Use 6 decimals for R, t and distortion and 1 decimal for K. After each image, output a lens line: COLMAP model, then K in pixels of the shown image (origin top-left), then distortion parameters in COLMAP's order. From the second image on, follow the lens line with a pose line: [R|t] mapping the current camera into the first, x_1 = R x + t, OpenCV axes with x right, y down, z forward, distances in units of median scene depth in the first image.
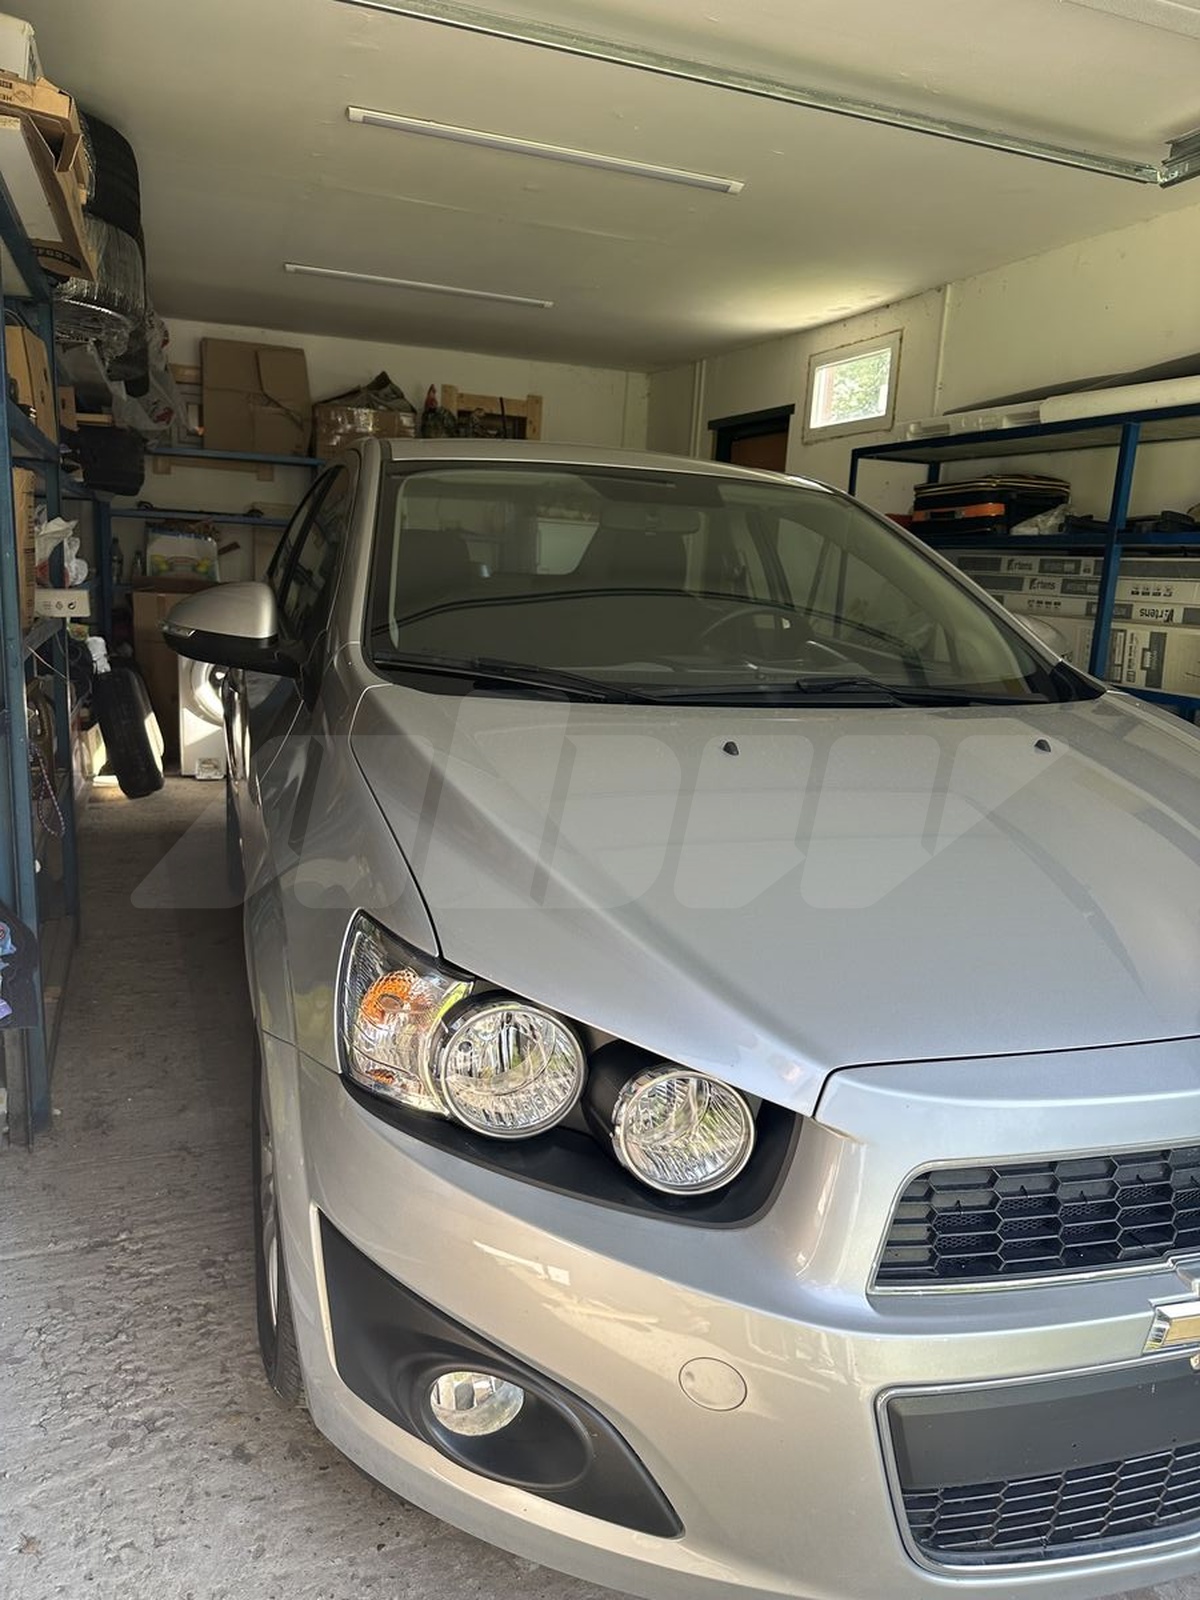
lens RADIAL K [[1133.9, 0, 600.0], [0, 1133.9, 800.0], [0, 0, 1]] dist [0.027520, -0.032449]
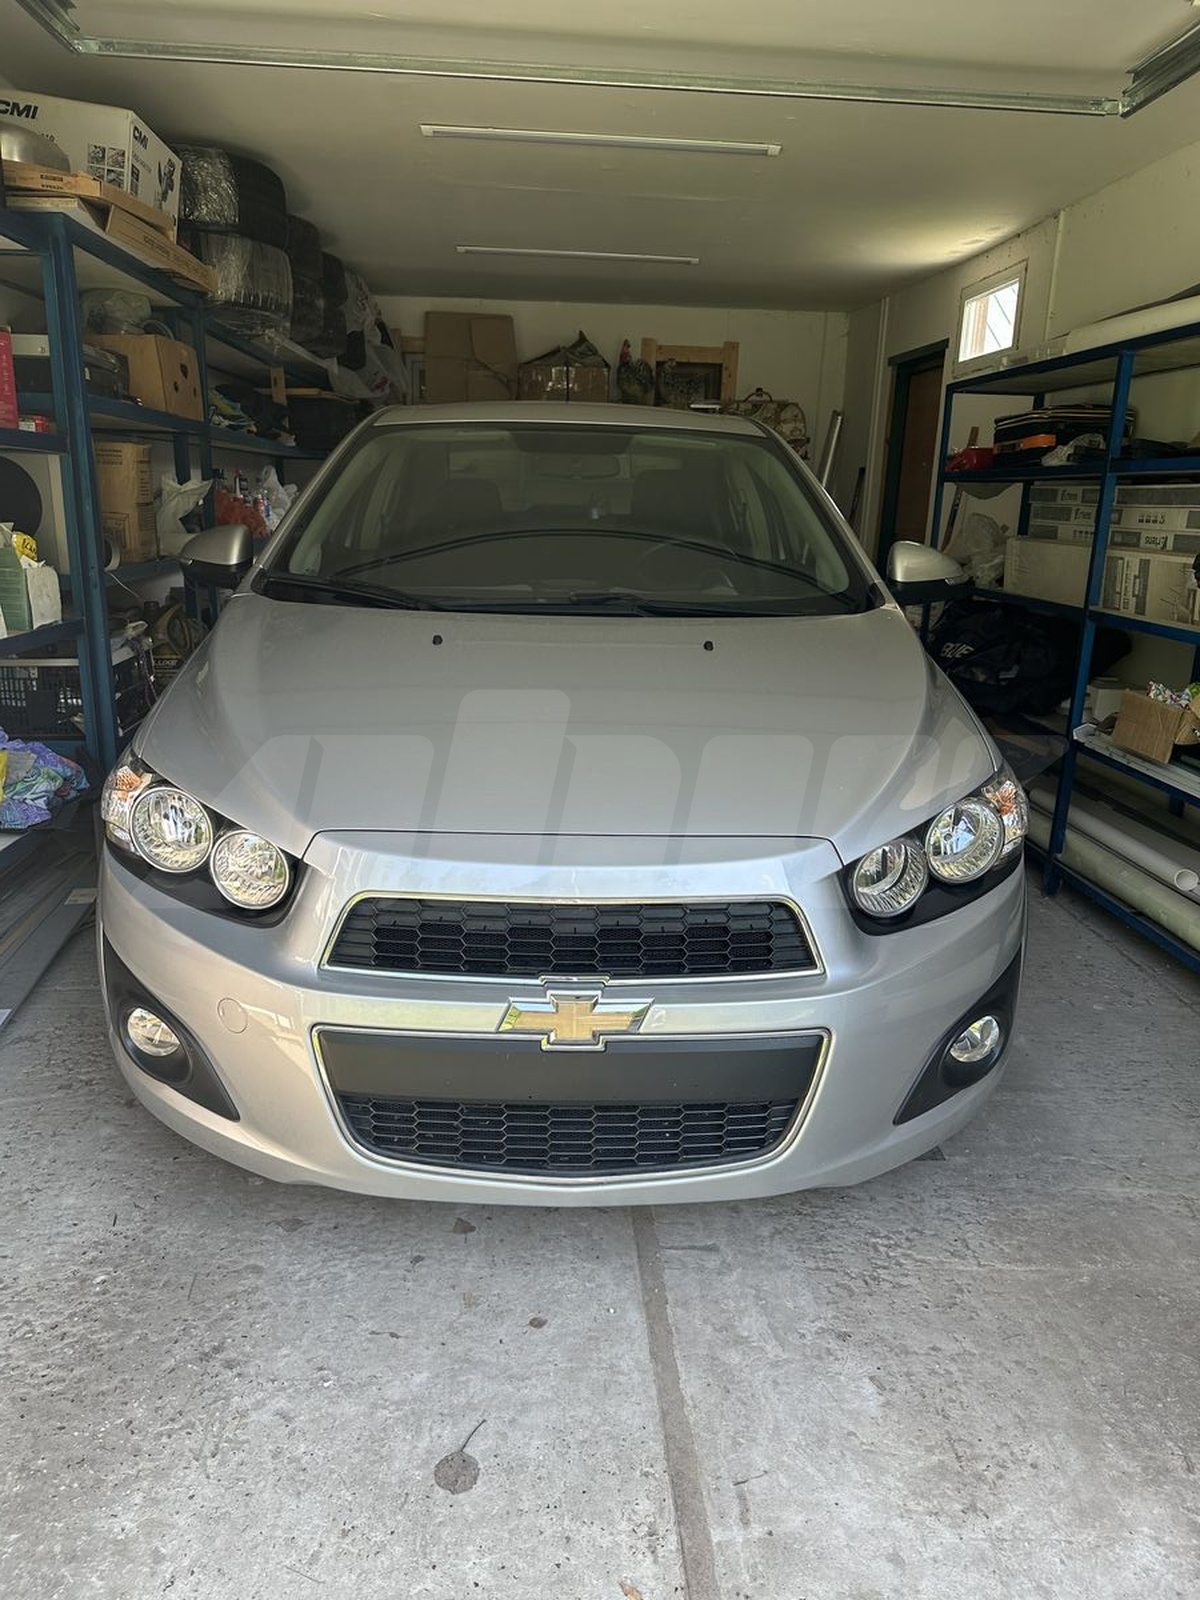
lens RADIAL K [[1133.9, 0, 600.0], [0, 1133.9, 800.0], [0, 0, 1]] dist [0.027520, -0.032449]
pose [[0.956967, 0.051067, -0.285670, 0.275775], [-0.037436, 0.997894, 0.052980, 0.026616], [0.287774, -0.040006, 0.956863, -0.103317]]
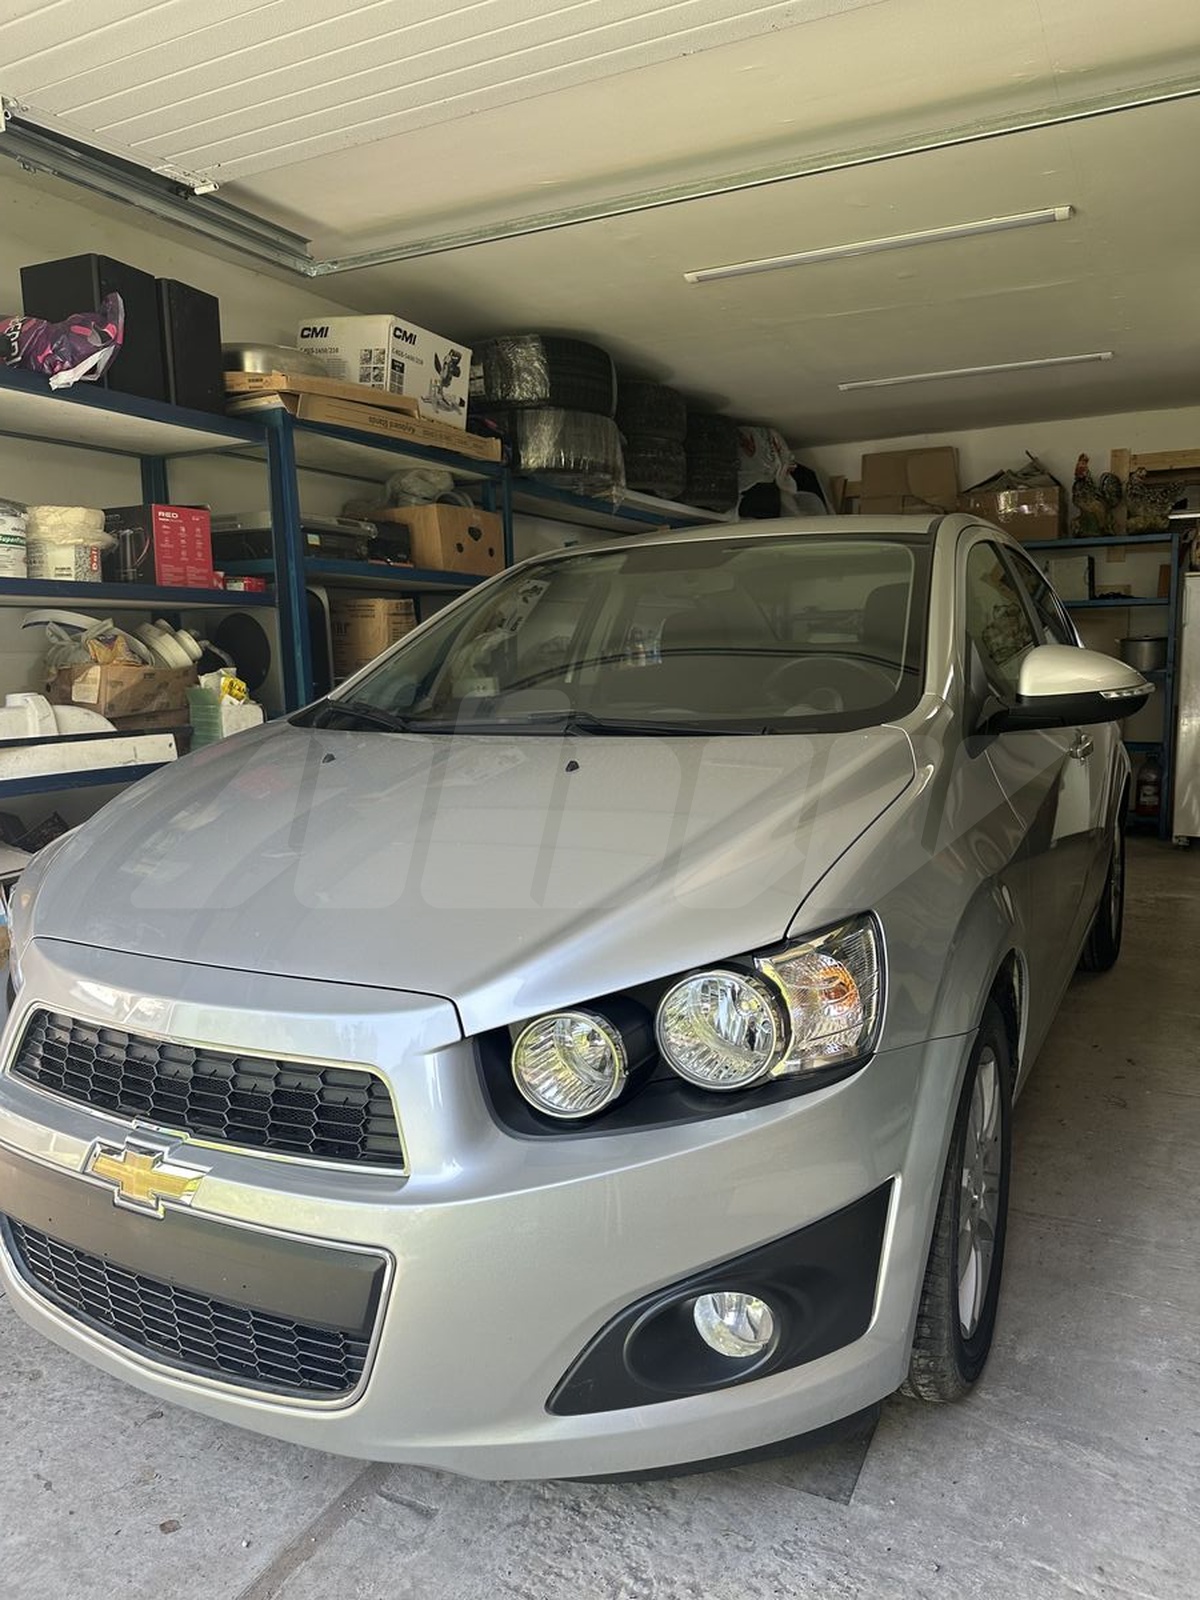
lens RADIAL K [[1125.3, 0, 598.3], [0, 1125.3, 809.1], [0, 0, 1]] dist [0.032360, -0.051569]
pose [[0.672392, 0.037225, -0.739259, 0.512654], [-0.092700, 0.995106, -0.034207, 0.010767], [0.734368, 0.091530, 0.672552, 0.136530]]
